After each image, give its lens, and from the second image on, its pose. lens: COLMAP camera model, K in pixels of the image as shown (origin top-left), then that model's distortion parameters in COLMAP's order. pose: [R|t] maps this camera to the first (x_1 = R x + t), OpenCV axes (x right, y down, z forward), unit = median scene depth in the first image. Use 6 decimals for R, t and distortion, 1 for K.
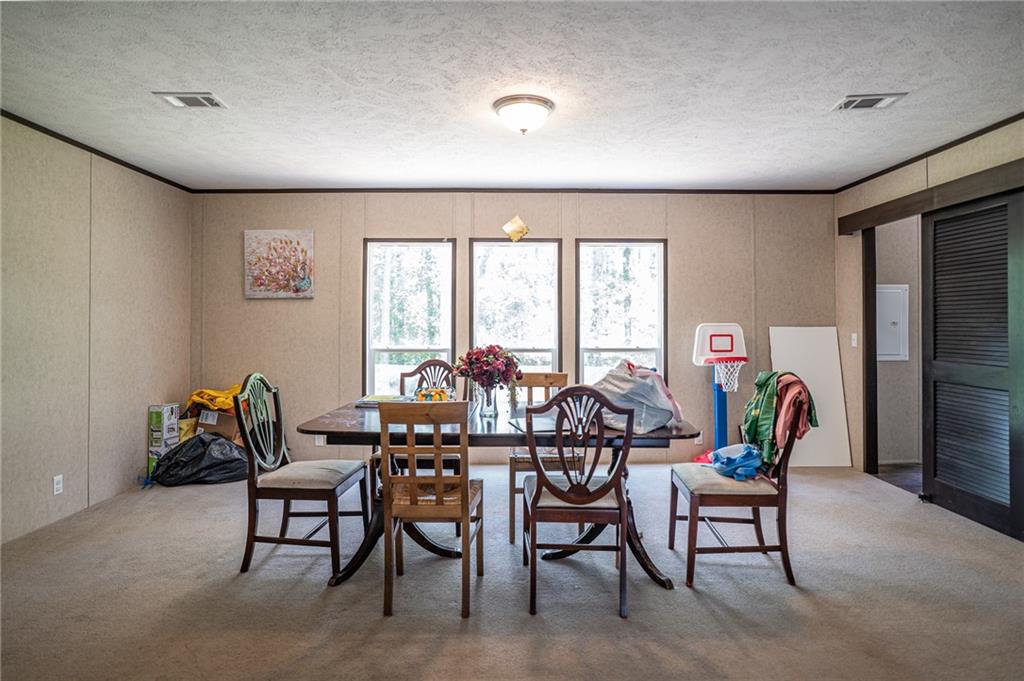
lens RADIAL K [[587.3, 0, 495.3], [0, 587.3, 317.7], [0, 0, 1]] dist [-0.040970, 0.027646]
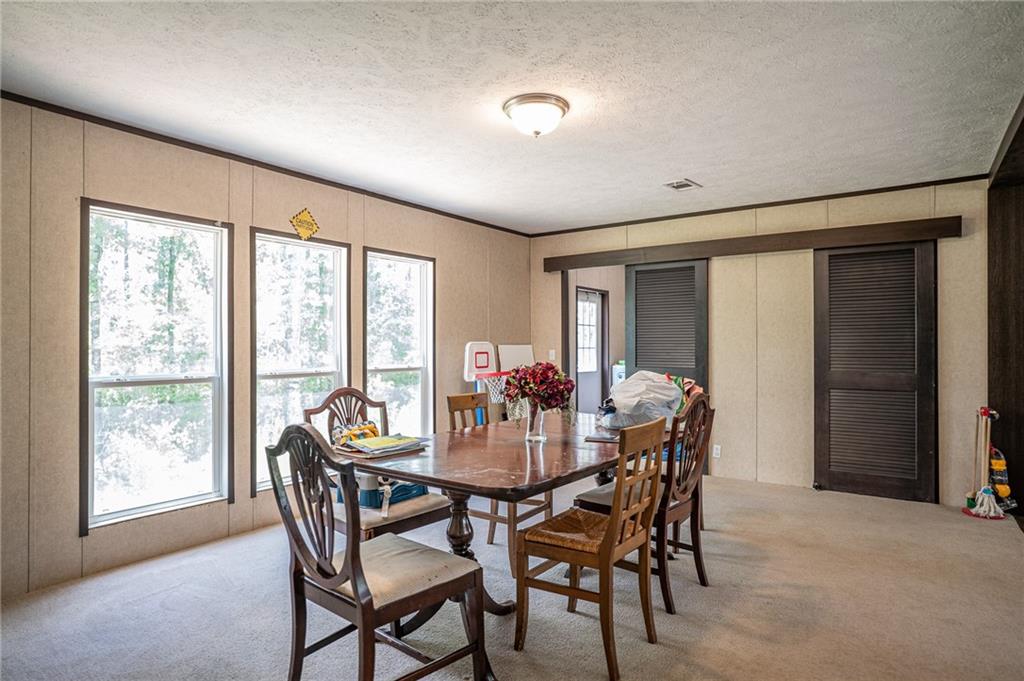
lens RADIAL K [[587.3, 0, 517.8], [0, 587.3, 344.2], [0, 0, 1]] dist [-0.040970, 0.027646]
pose [[0.569339, -0.001233, 0.822102, -0.591739], [-0.003693, 0.999985, 0.004057, 0.011769], [-0.822095, -0.005346, 0.569325, 0.392684]]
